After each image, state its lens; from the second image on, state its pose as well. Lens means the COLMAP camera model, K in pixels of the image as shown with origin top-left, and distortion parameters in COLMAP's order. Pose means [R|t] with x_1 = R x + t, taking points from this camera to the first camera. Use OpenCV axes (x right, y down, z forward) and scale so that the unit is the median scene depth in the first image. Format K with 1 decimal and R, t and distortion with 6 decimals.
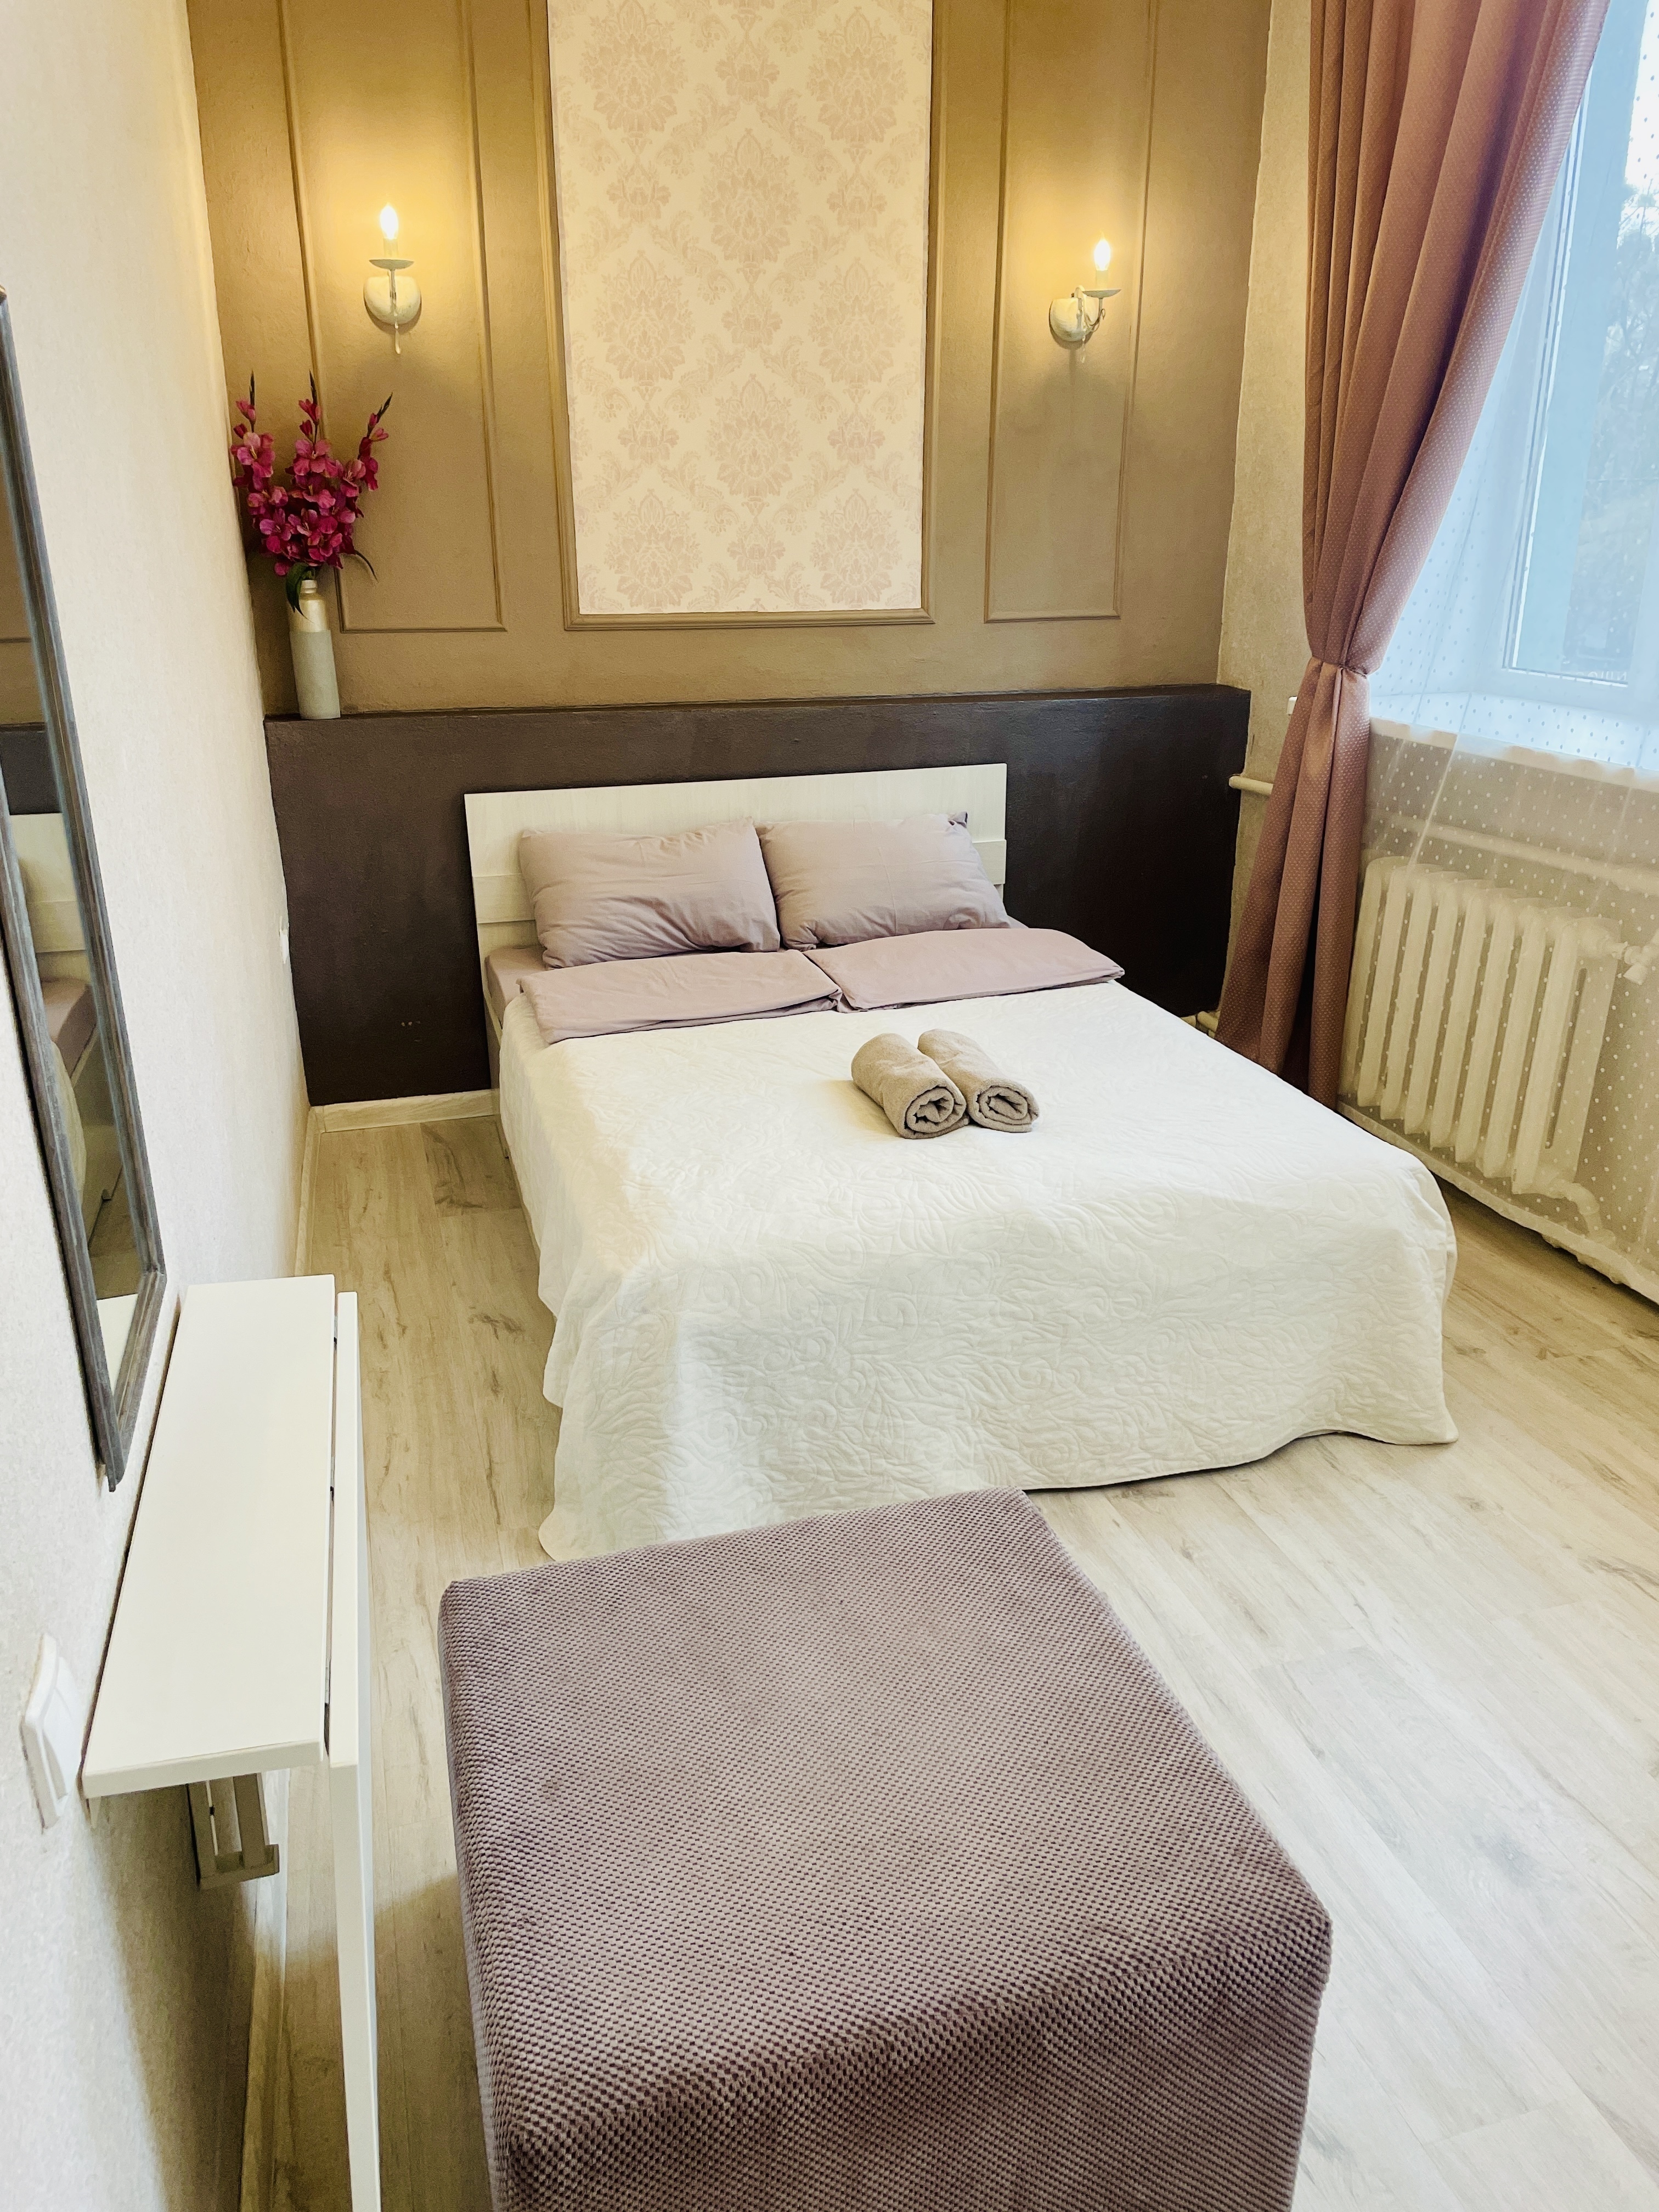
lens RADIAL K [[1671.1, 0, 824.5], [0, 1671.1, 1109.1], [0, 0, 1]] dist [0.094456, -0.118036]
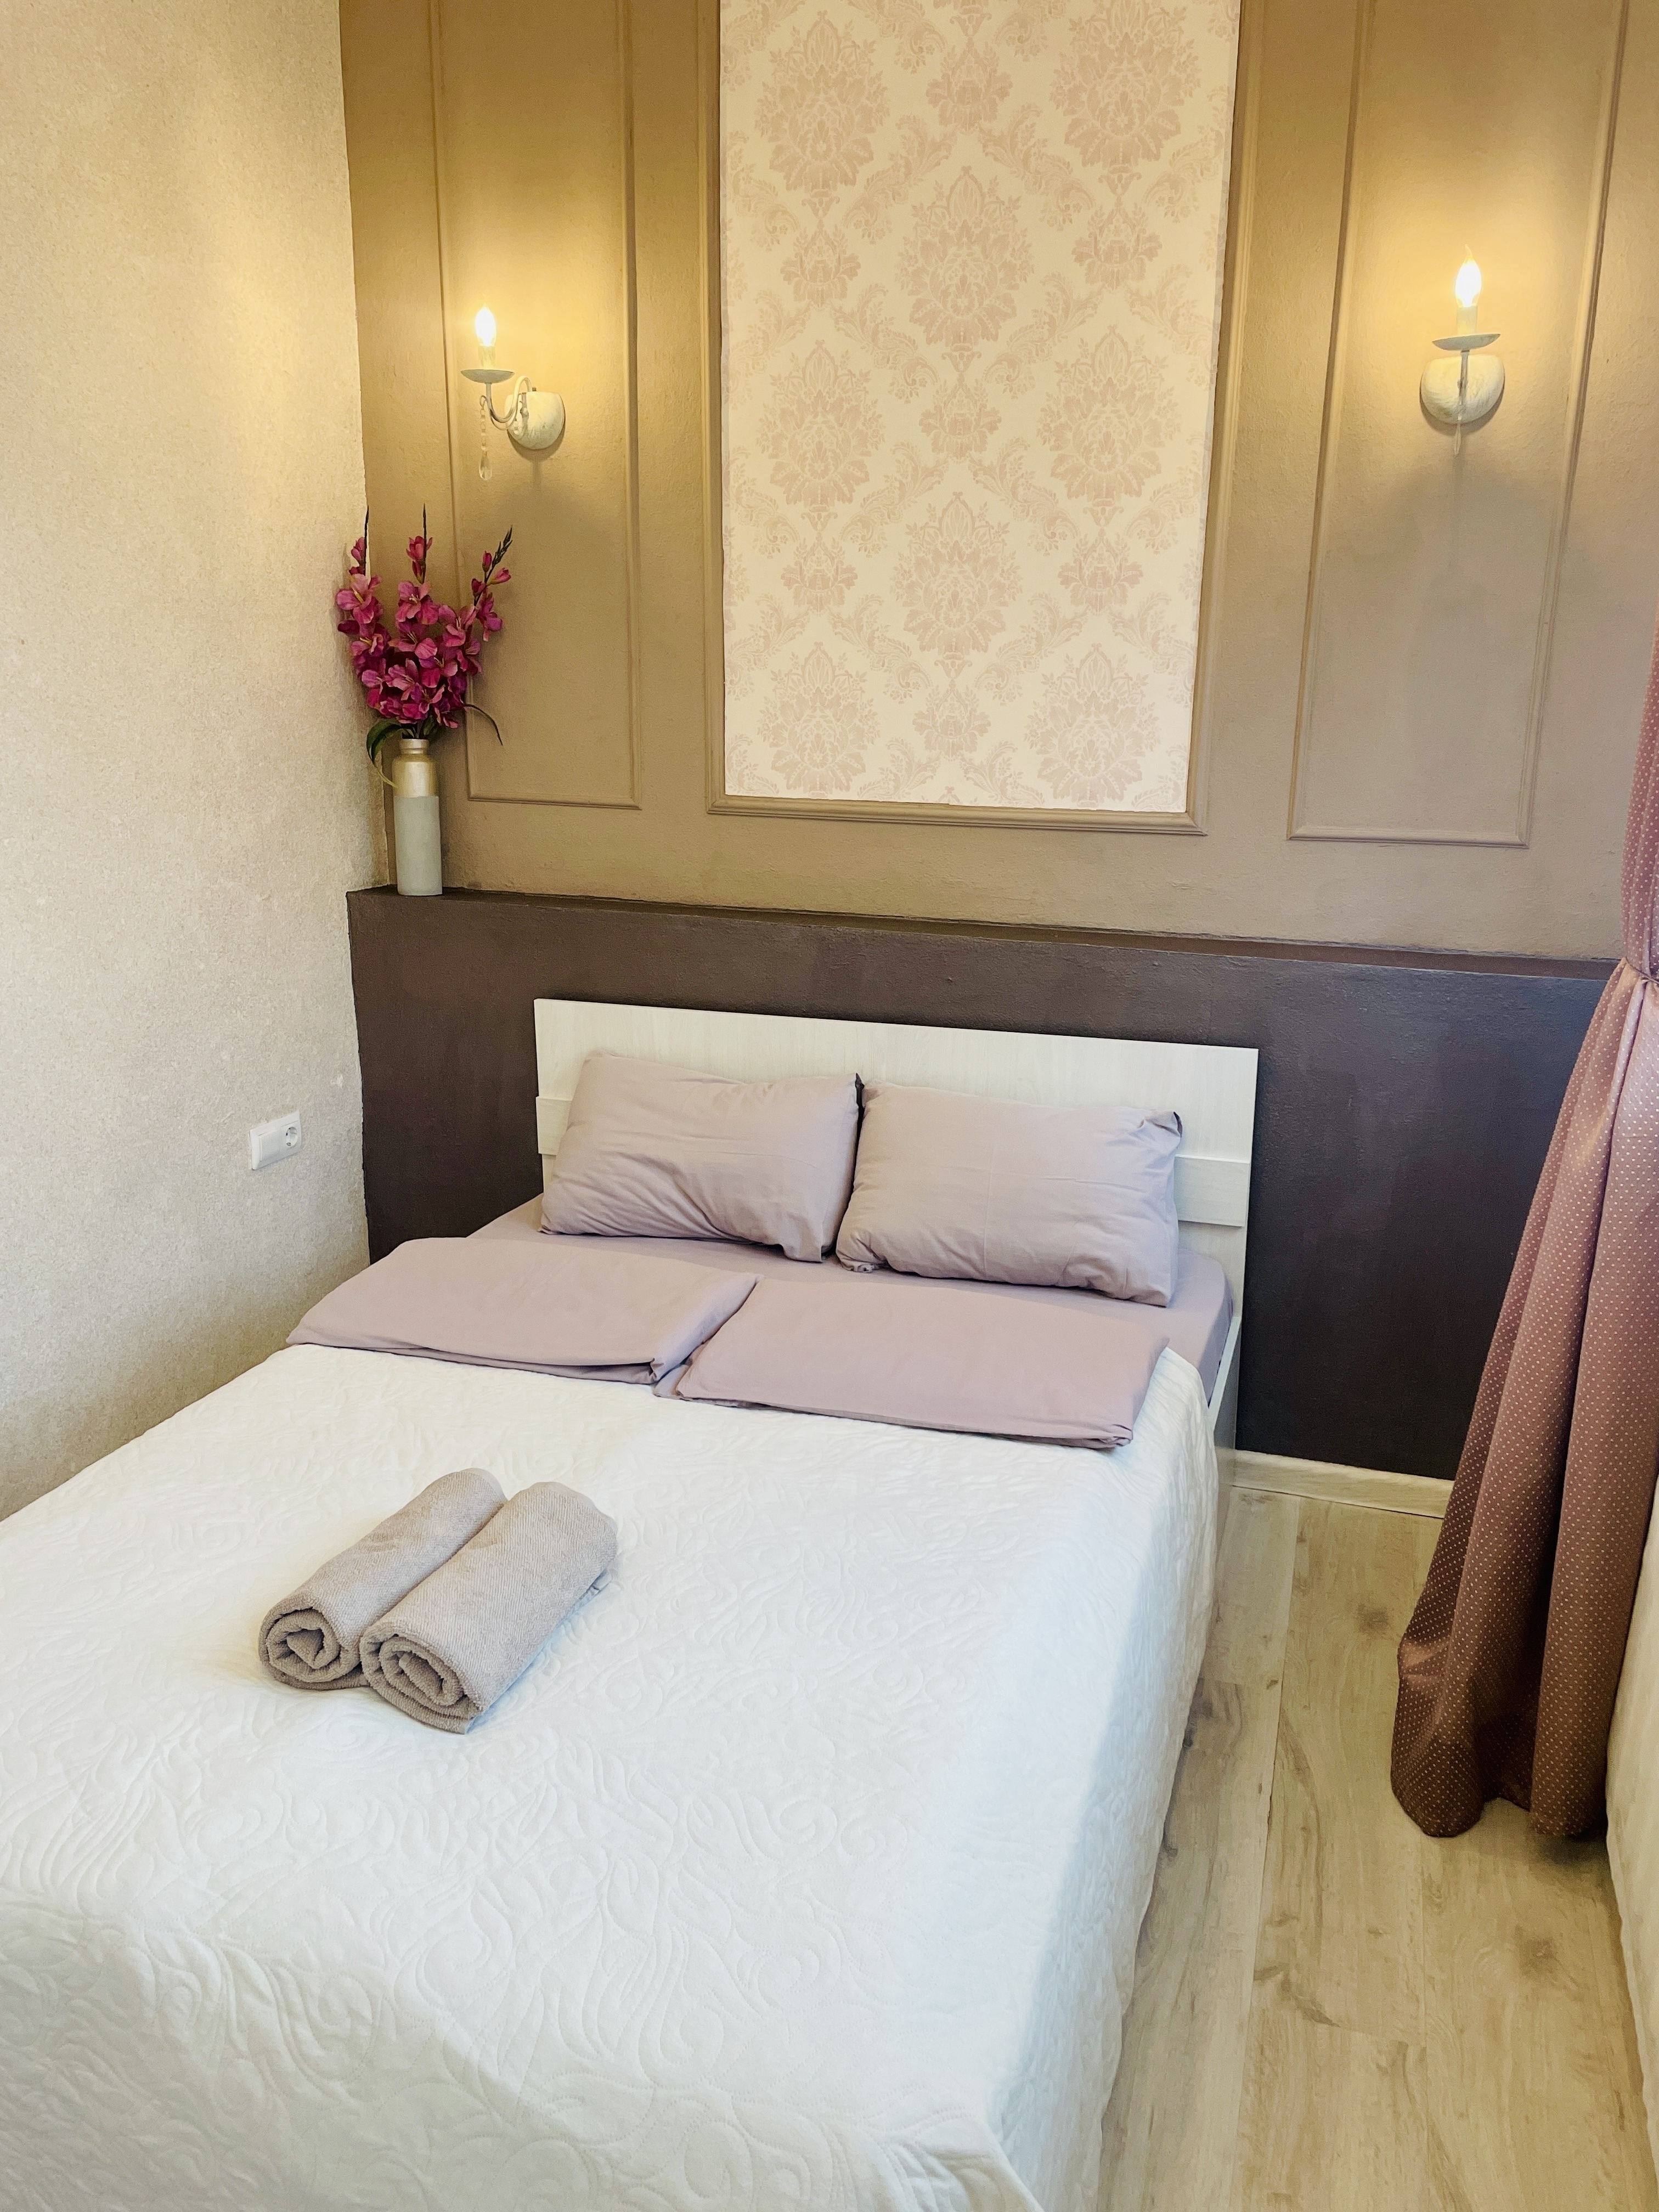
lens RADIAL K [[1671.1, 0, 830.9], [0, 1671.1, 1099.2], [0, 0, 1]] dist [0.094456, -0.118036]
pose [[0.828147, 0.156946, -0.538090, 0.364355], [-0.205396, 0.978194, -0.030803, -0.148254], [0.521522, 0.136031, 0.842324, 0.406725]]
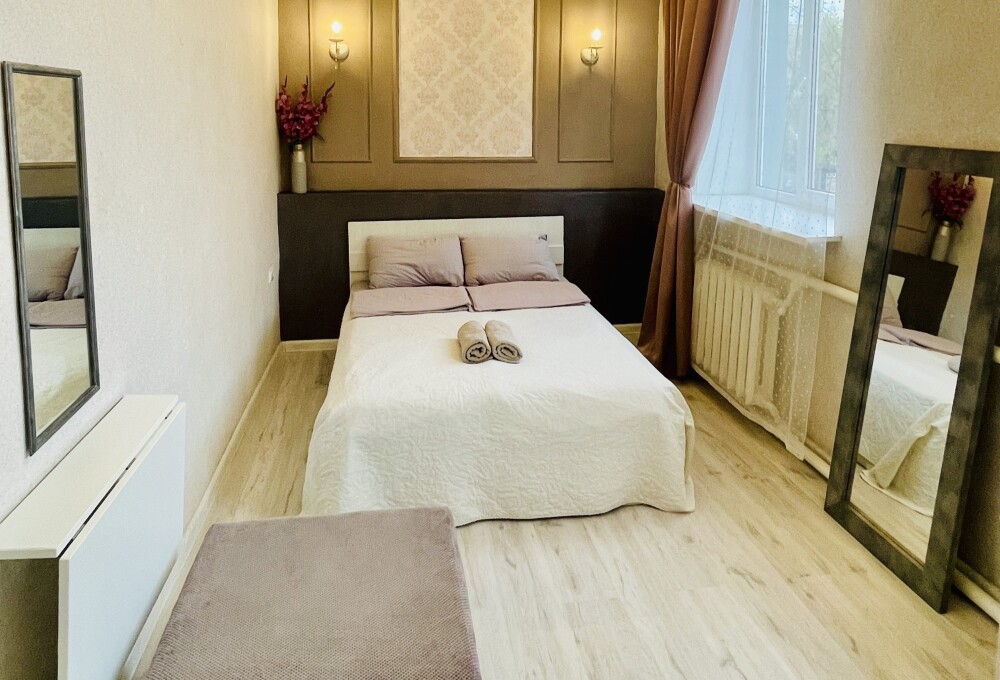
lens RADIAL K [[714.0, 0, 491.8], [0, 714.0, 172.9], [0, 0, 1]] dist [-0.002520, -0.002610]
pose [[0.991047, 0.021445, -0.131782, 0.158109], [-0.054055, 0.966953, -0.249158, 0.004440], [0.122084, 0.254051, 0.959455, -0.061925]]
